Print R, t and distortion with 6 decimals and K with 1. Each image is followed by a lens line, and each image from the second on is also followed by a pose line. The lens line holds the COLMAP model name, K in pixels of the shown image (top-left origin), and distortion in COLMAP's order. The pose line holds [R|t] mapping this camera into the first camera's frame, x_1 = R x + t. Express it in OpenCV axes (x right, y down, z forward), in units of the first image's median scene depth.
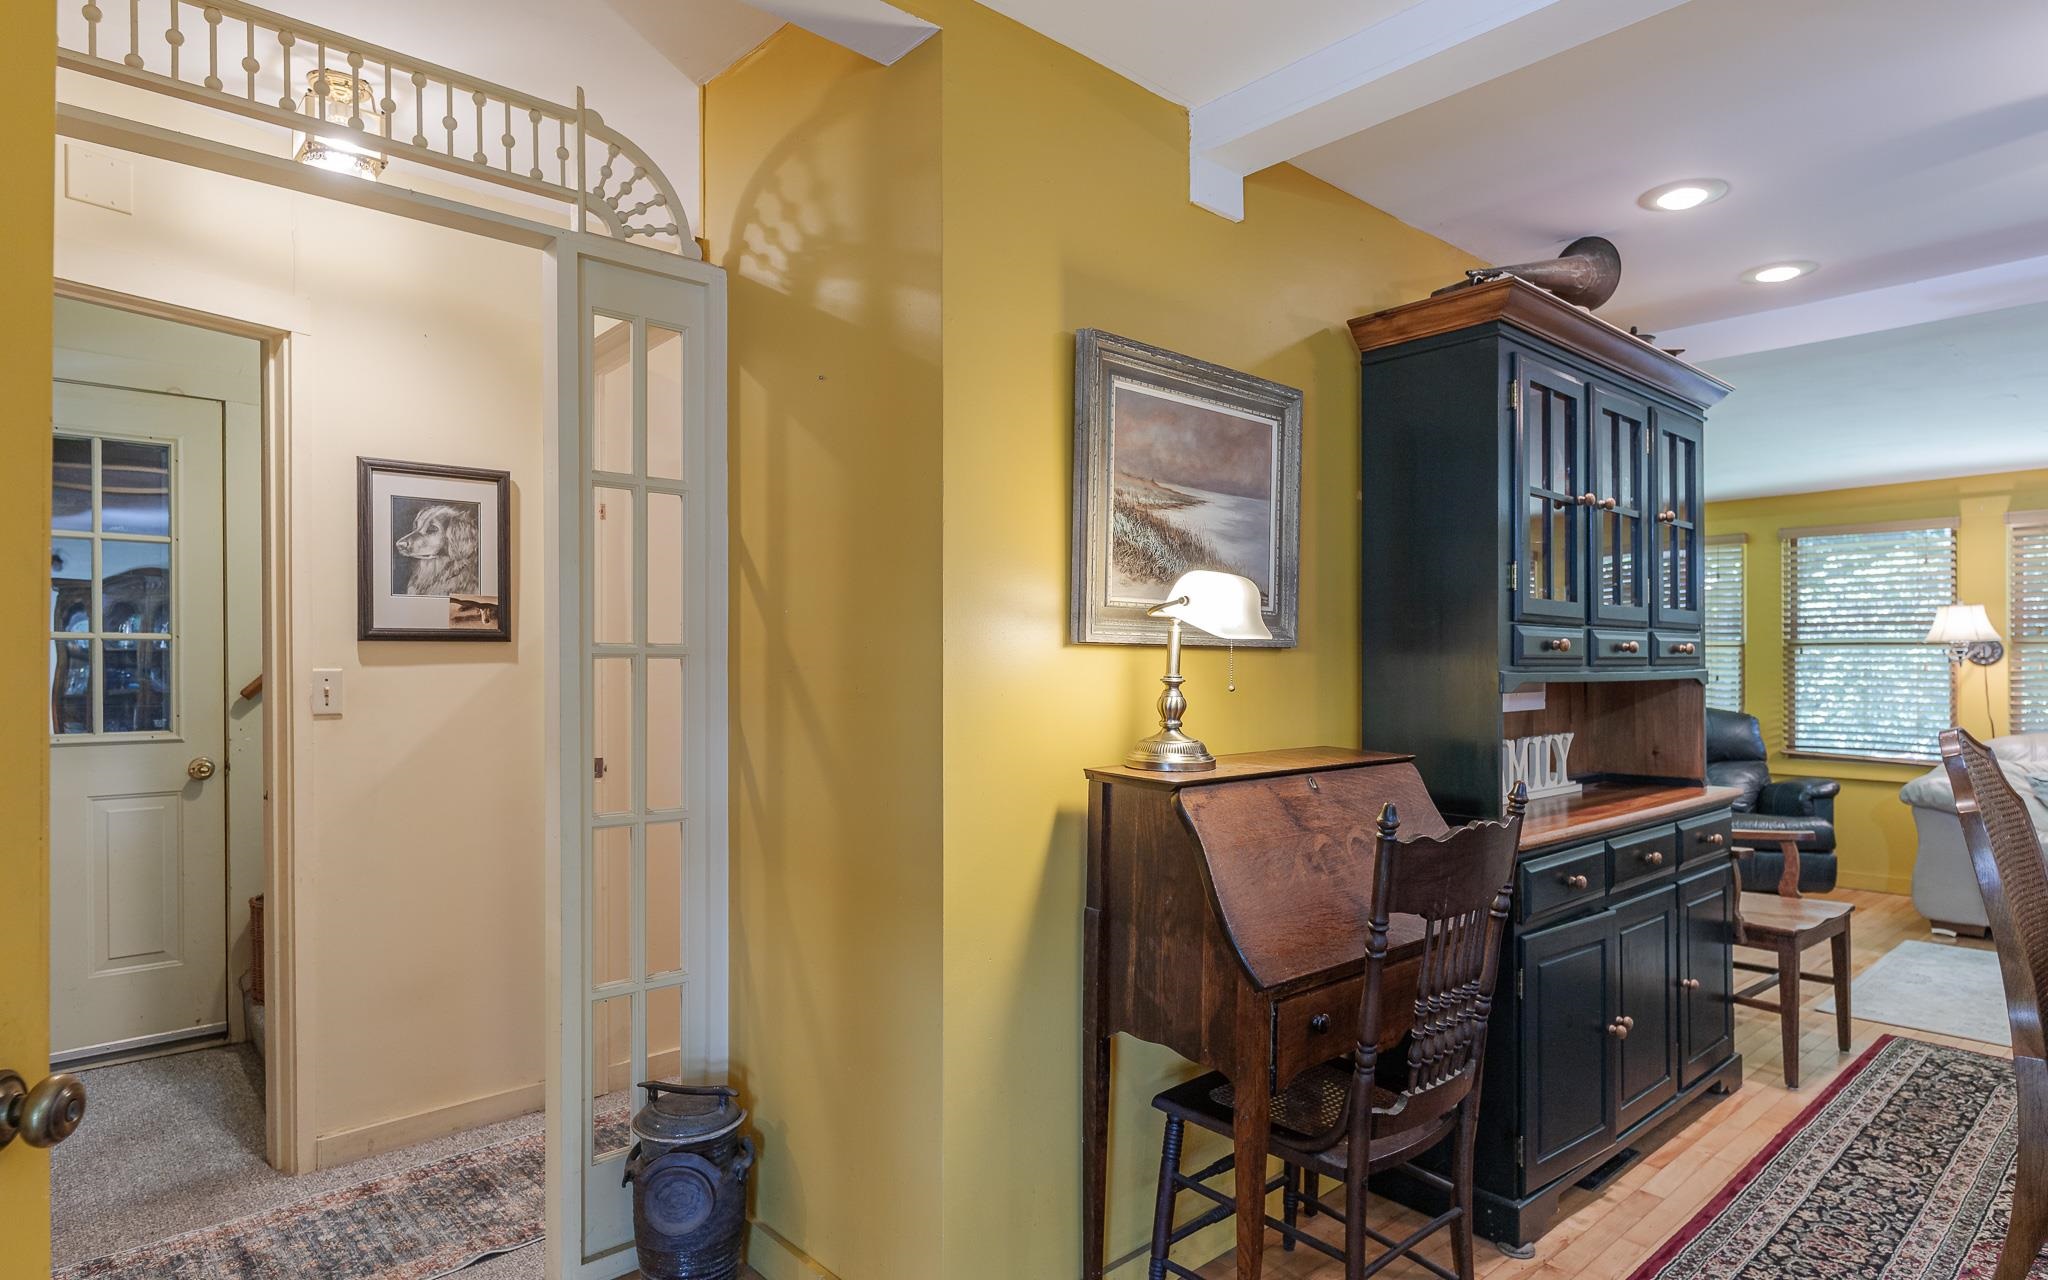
lens RADIAL K [[1121.0, 0, 1021.0], [0, 1121.0, 666.9], [0, 0, 1]] dist [0.000255, 0.000098]
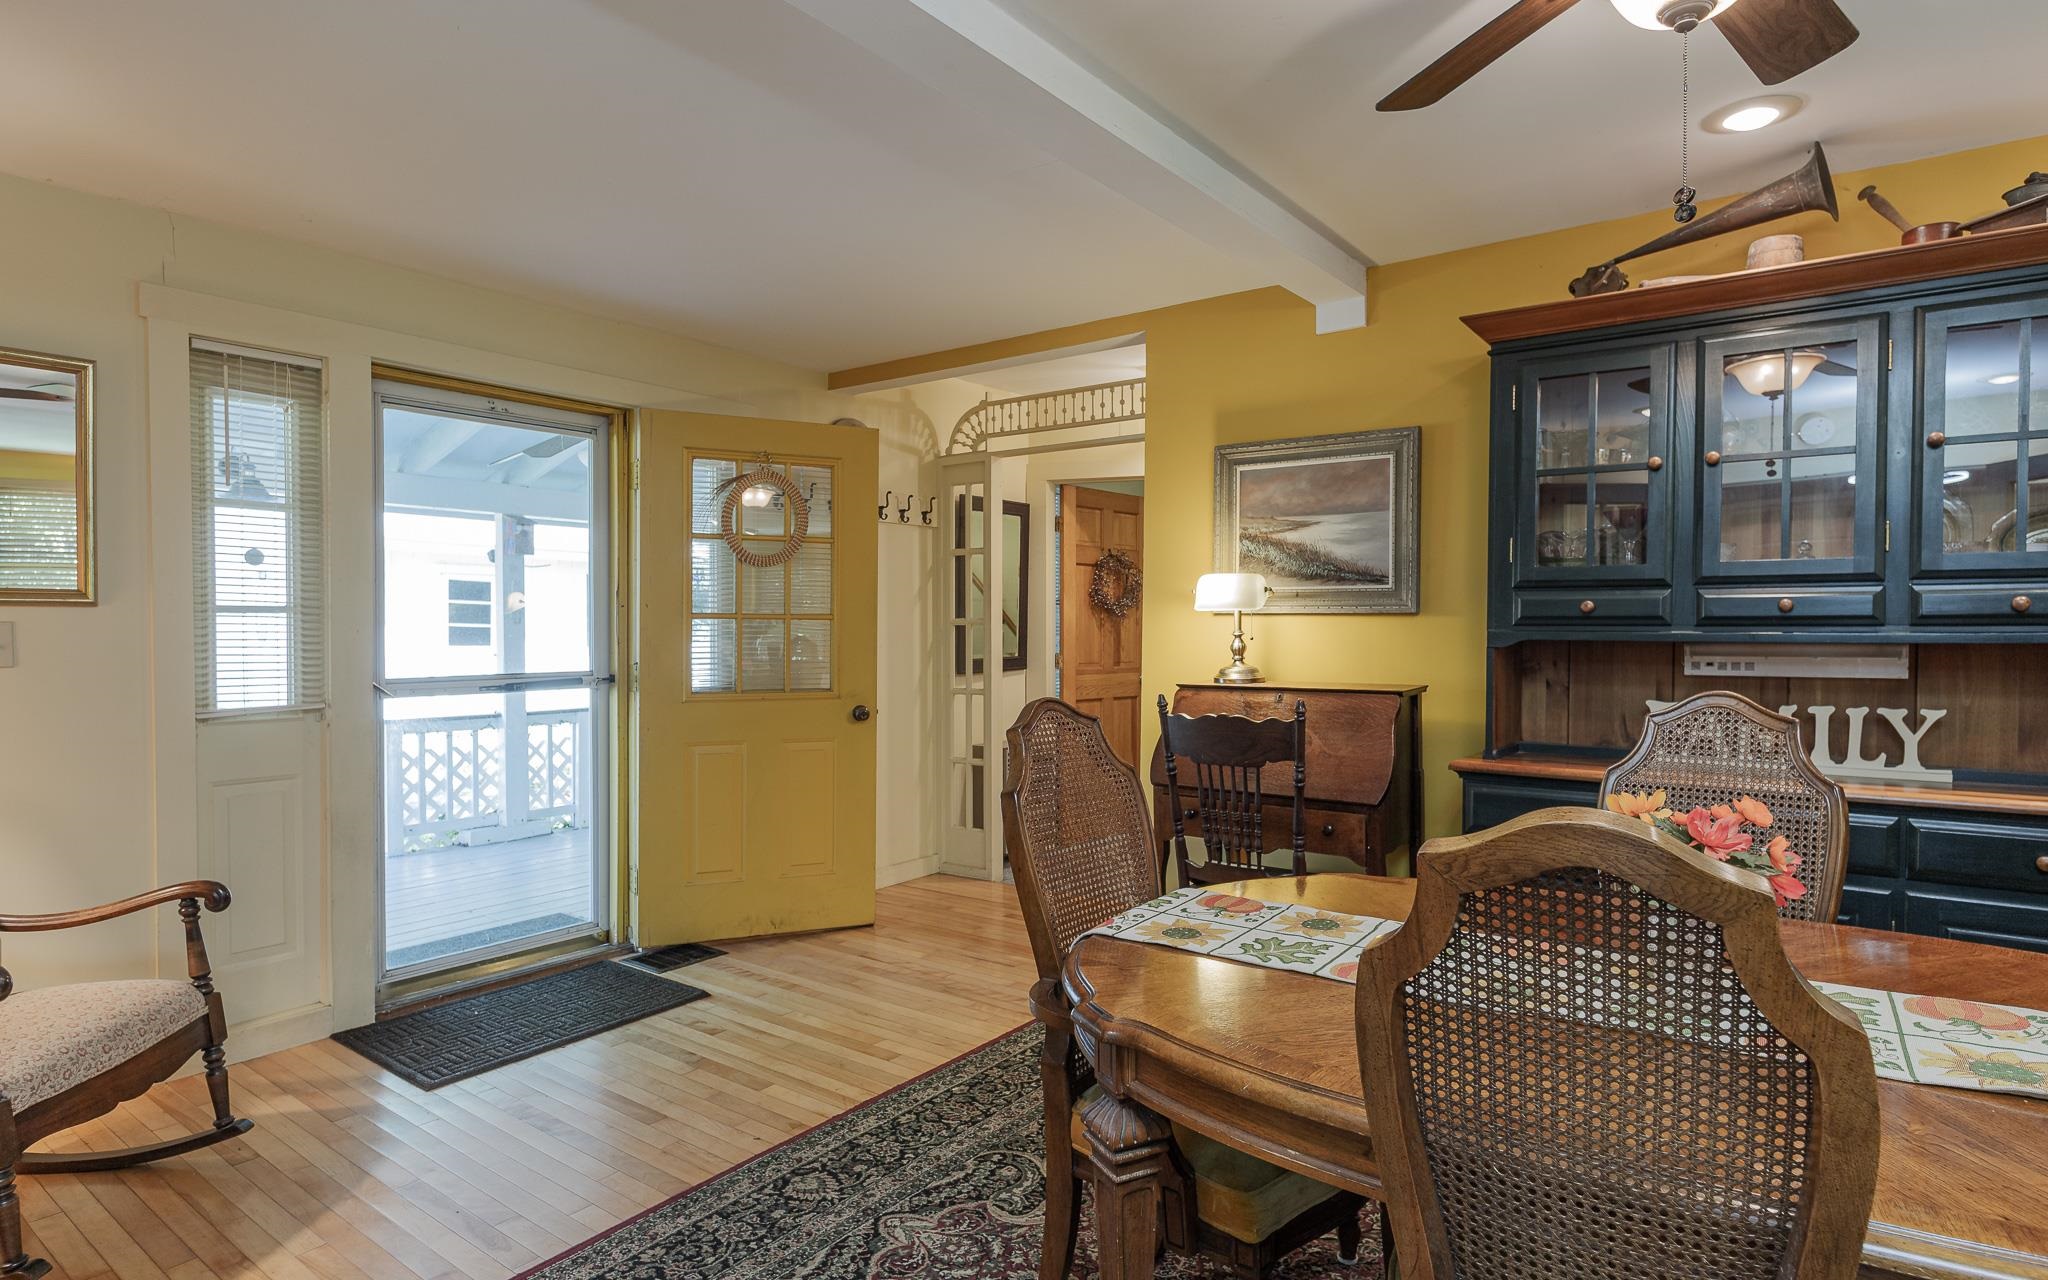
lens RADIAL K [[1121.0, 0, 1021.0], [0, 1121.0, 666.9], [0, 0, 1]] dist [0.000255, 0.000098]
pose [[0.191925, 0.032204, -0.980881, 1.723225], [-0.006297, 0.999481, 0.031582, 0.010310], [0.981389, 0.000116, 0.192028, 0.293995]]
